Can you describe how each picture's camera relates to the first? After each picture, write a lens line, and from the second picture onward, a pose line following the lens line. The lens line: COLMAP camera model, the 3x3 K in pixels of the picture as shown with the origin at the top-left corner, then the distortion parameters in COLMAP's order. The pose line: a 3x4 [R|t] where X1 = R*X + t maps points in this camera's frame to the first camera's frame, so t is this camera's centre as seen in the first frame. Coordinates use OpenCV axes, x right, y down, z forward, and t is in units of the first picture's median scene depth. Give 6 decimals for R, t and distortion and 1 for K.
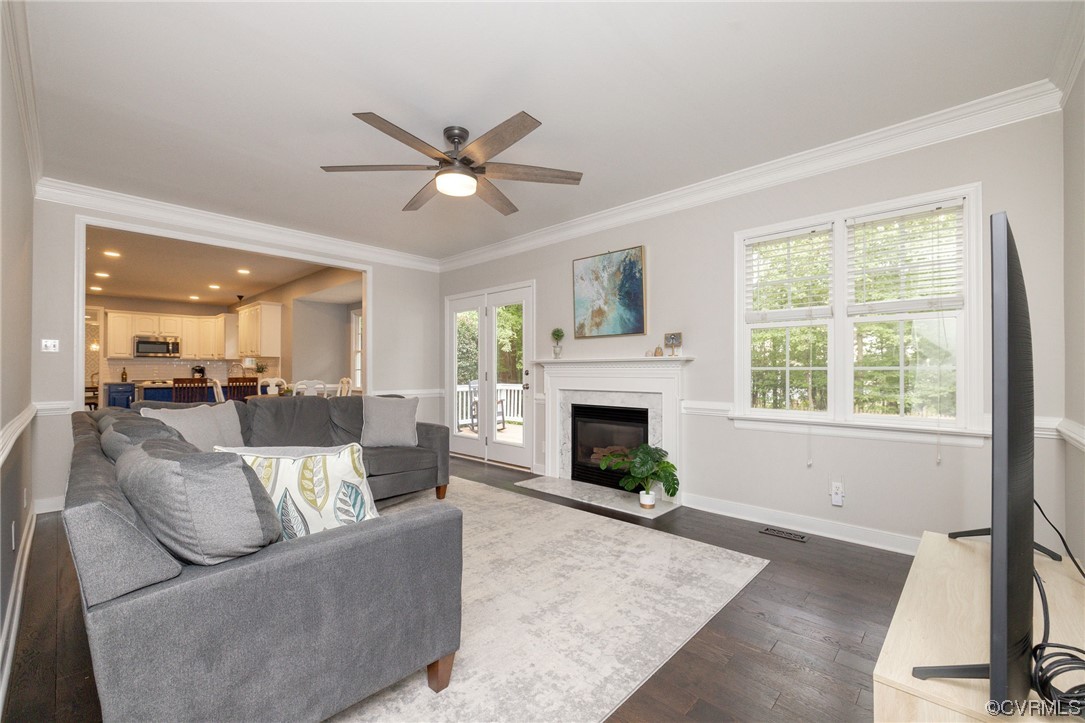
lens RADIAL K [[458.8, 0, 543.6], [0, 458.8, 368.0], [0, 0, 1]] dist [-0.000841, -0.000113]
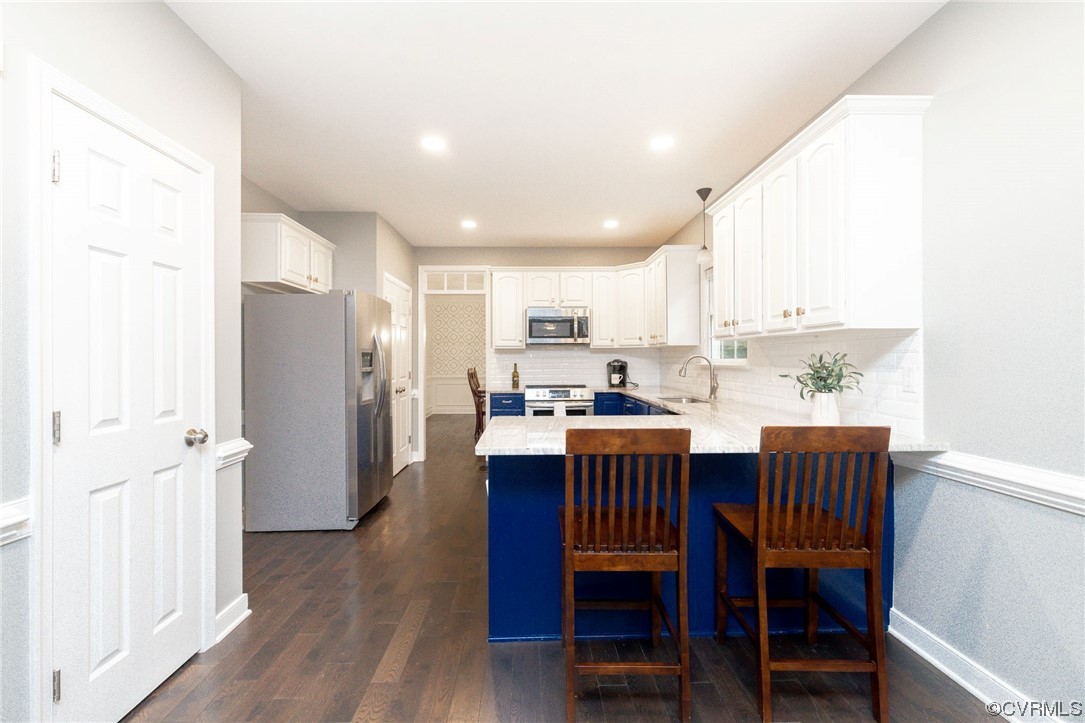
lens RADIAL K [[451.6, 0, 534.6], [0, 451.6, 358.2], [0, 0, 1]] dist [-0.000451, -0.000002]
pose [[0.705420, -0.004726, -0.708774, -0.481400], [0.009454, 0.999952, 0.002743, -0.009746], [0.708727, -0.008636, 0.705430, 0.603205]]
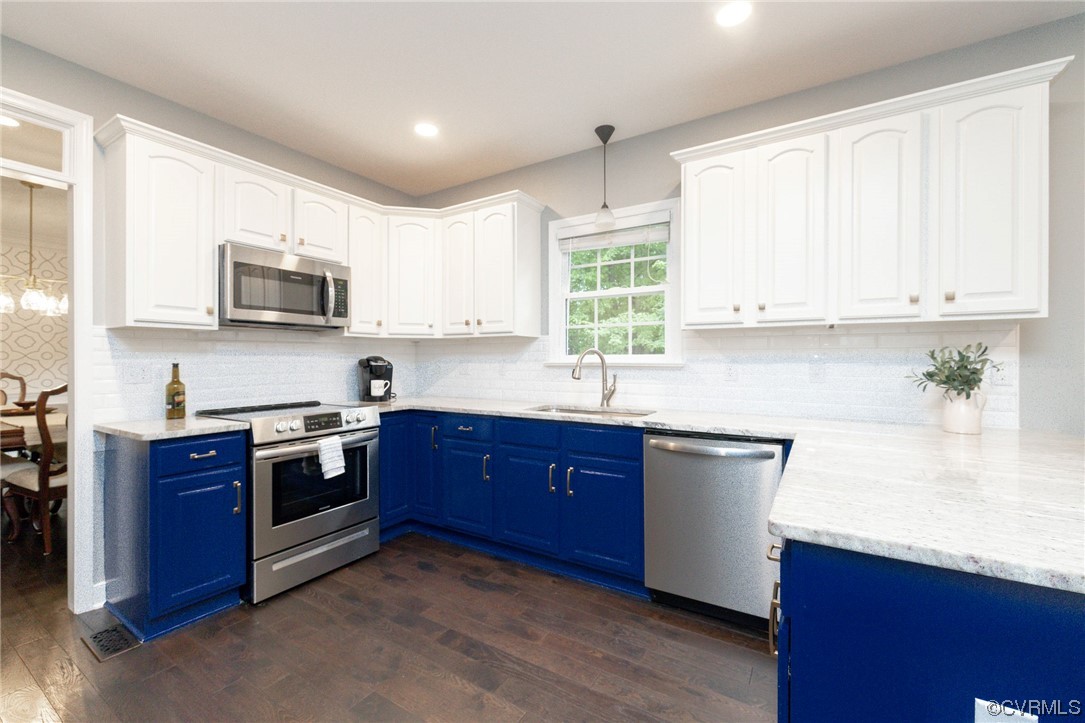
lens RADIAL K [[459.8, 0, 533.5], [0, 459.8, 361.2], [0, 0, 1]] dist [0.000685, 0.000219]
pose [[0.981101, -0.002841, 0.193476, -0.761831], [0.000790, 0.999943, 0.010676, -0.005610], [-0.193496, -0.010321, 0.981047, 0.700469]]
